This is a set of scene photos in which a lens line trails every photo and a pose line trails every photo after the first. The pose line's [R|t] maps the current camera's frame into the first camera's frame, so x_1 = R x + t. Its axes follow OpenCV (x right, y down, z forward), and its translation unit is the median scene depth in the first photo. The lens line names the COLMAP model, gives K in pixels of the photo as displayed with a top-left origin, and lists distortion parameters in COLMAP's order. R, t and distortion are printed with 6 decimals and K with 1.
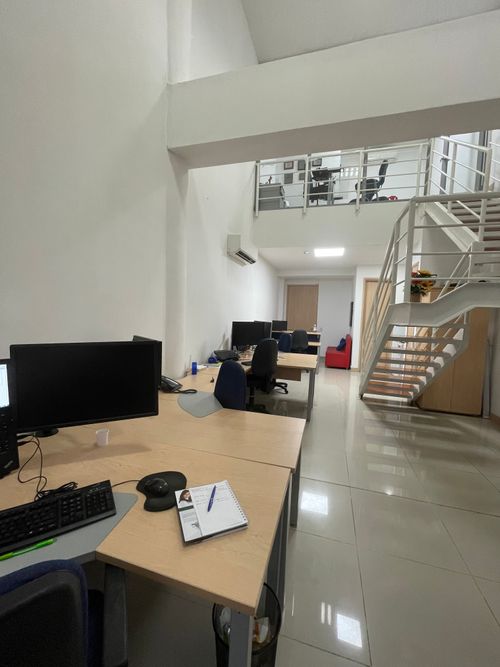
lens RADIAL K [[268.8, 0, 248.2], [0, 268.8, 331.1], [0, 0, 1]] dist [-0.001789, -0.000136]
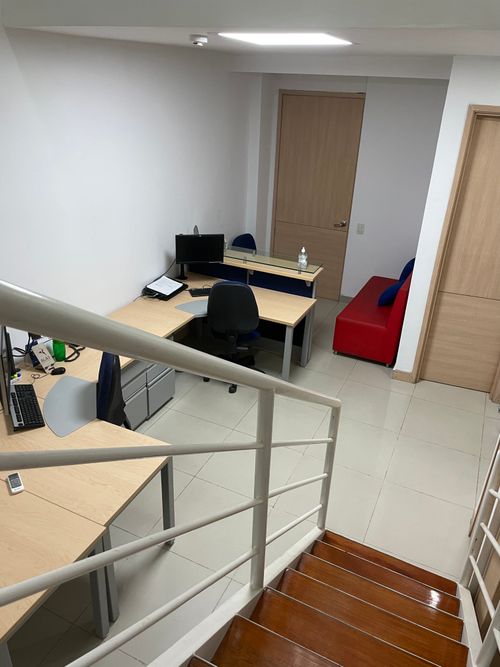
lens RADIAL K [[511.1, 0, 250.0], [0, 511.1, 333.5], [0, 0, 1]] dist [0.079598, -0.112323]
pose [[0.988364, 0.067792, -0.136161, 0.264505], [-0.008883, 0.919384, 0.393261, -0.174731], [0.151844, -0.387476, 0.909288, 0.326136]]
